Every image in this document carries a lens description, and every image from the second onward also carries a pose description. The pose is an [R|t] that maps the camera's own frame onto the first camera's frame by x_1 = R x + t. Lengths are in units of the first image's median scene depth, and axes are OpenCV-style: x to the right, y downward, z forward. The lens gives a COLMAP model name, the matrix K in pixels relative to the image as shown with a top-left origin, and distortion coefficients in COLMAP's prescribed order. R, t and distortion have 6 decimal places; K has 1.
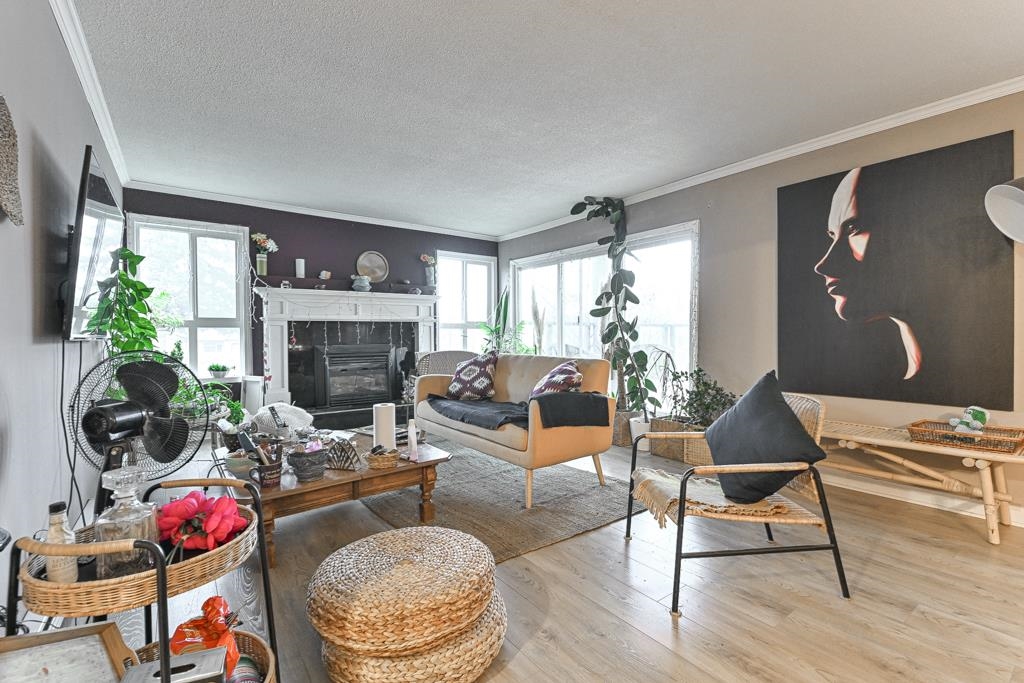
lens RADIAL K [[457.5, 0, 512.0], [0, 457.5, 341.5], [0, 0, 1]] dist [0.002539, 0.000051]
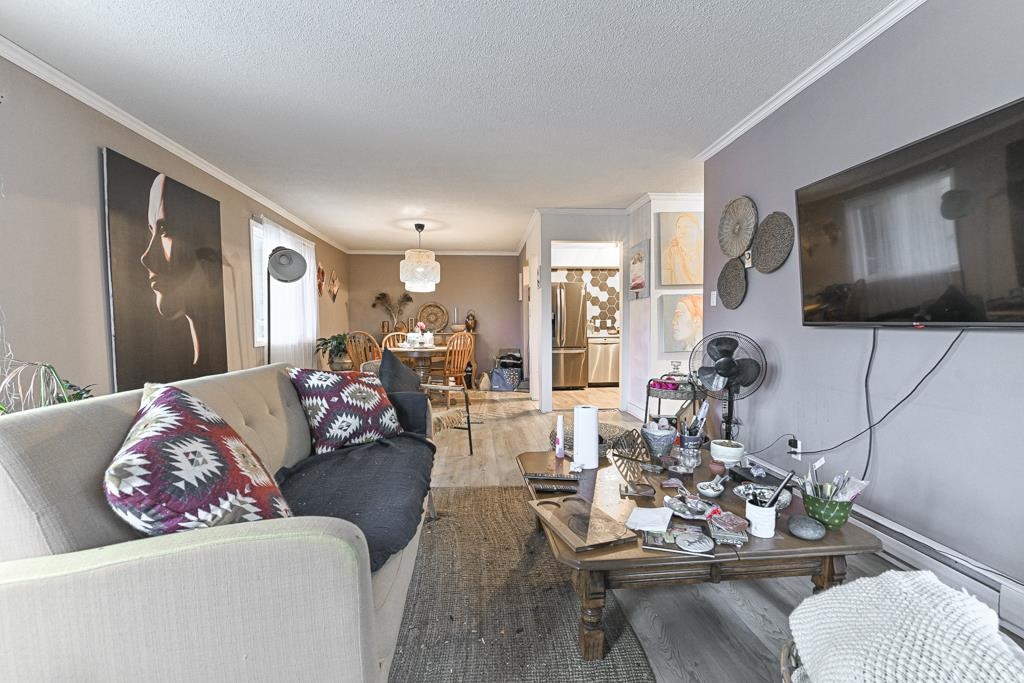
lens RADIAL K [[443.0, 0, 512.0], [0, 443.0, 341.5], [0, 0, 1]] dist [-0.010570, -0.000510]
pose [[-0.855901, -0.011787, 0.517006, -0.319838], [0.015055, 0.998749, 0.047693, -0.016059], [-0.516921, 0.048604, -0.854652, 0.980753]]
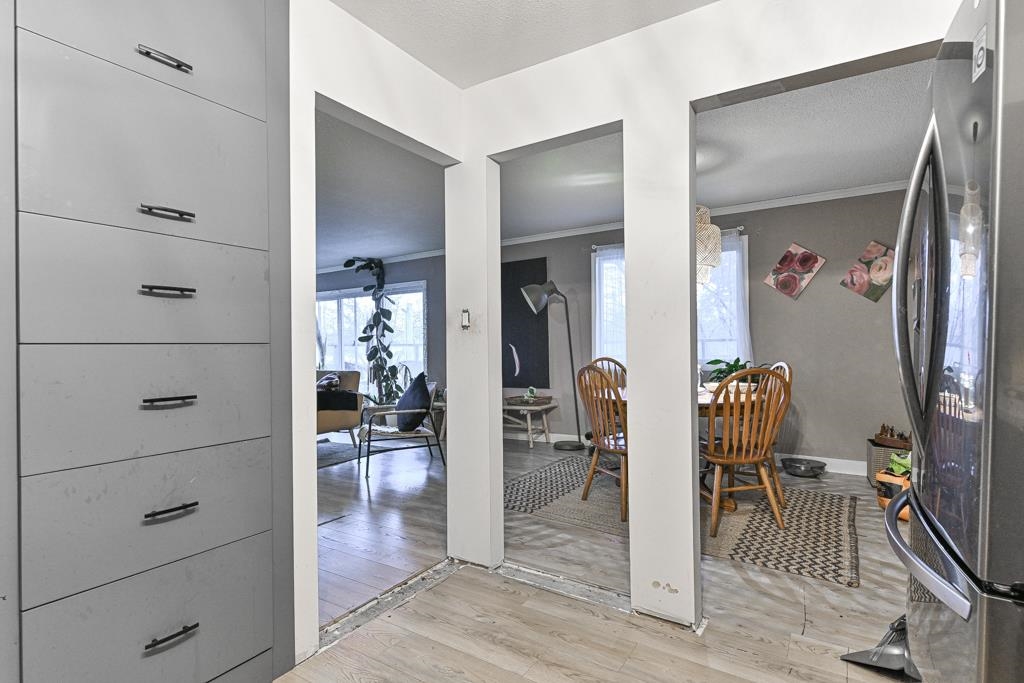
lens RADIAL K [[511.3, 0, 512.0], [0, 511.3, 341.5], [0, 0, 1]] dist [-0.000991, -0.000218]
pose [[0.929671, -0.010091, 0.368254, 0.031399], [0.021139, 0.999439, -0.025980, -0.004996], [-0.367785, 0.031937, 0.929362, -0.627786]]
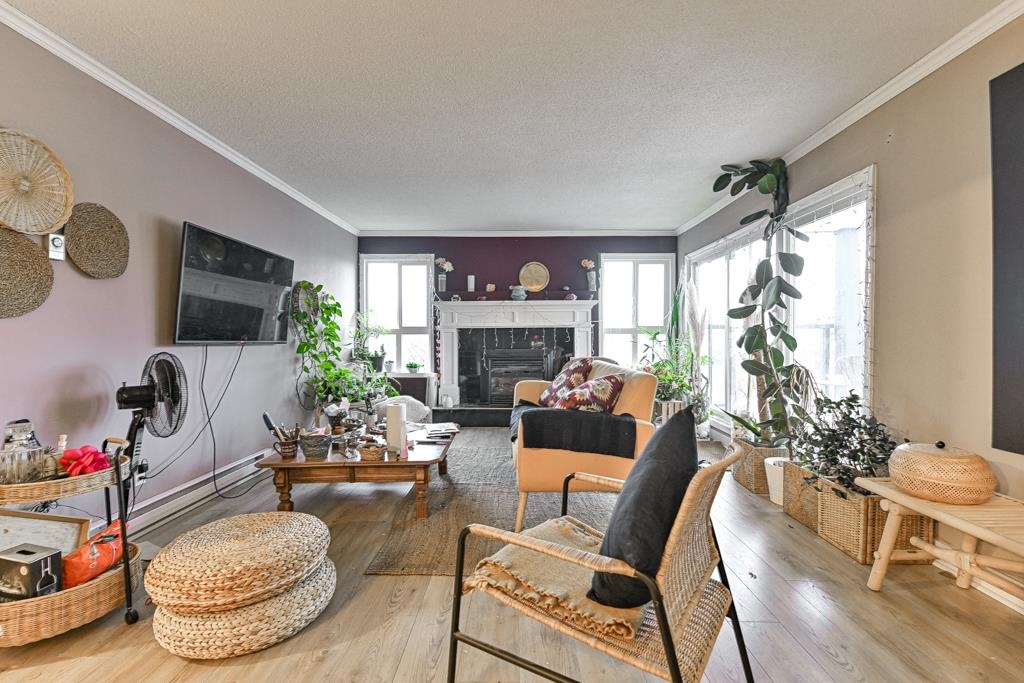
lens RADIAL K [[443.0, 0, 512.0], [0, 443.0, 341.5], [0, 0, 1]] dist [-0.010570, -0.000510]
pose [[0.791332, 0.006081, -0.611356, 0.336734], [-0.012040, 0.999912, -0.005639, -0.006108], [0.611268, 0.011822, 0.791336, 0.179187]]
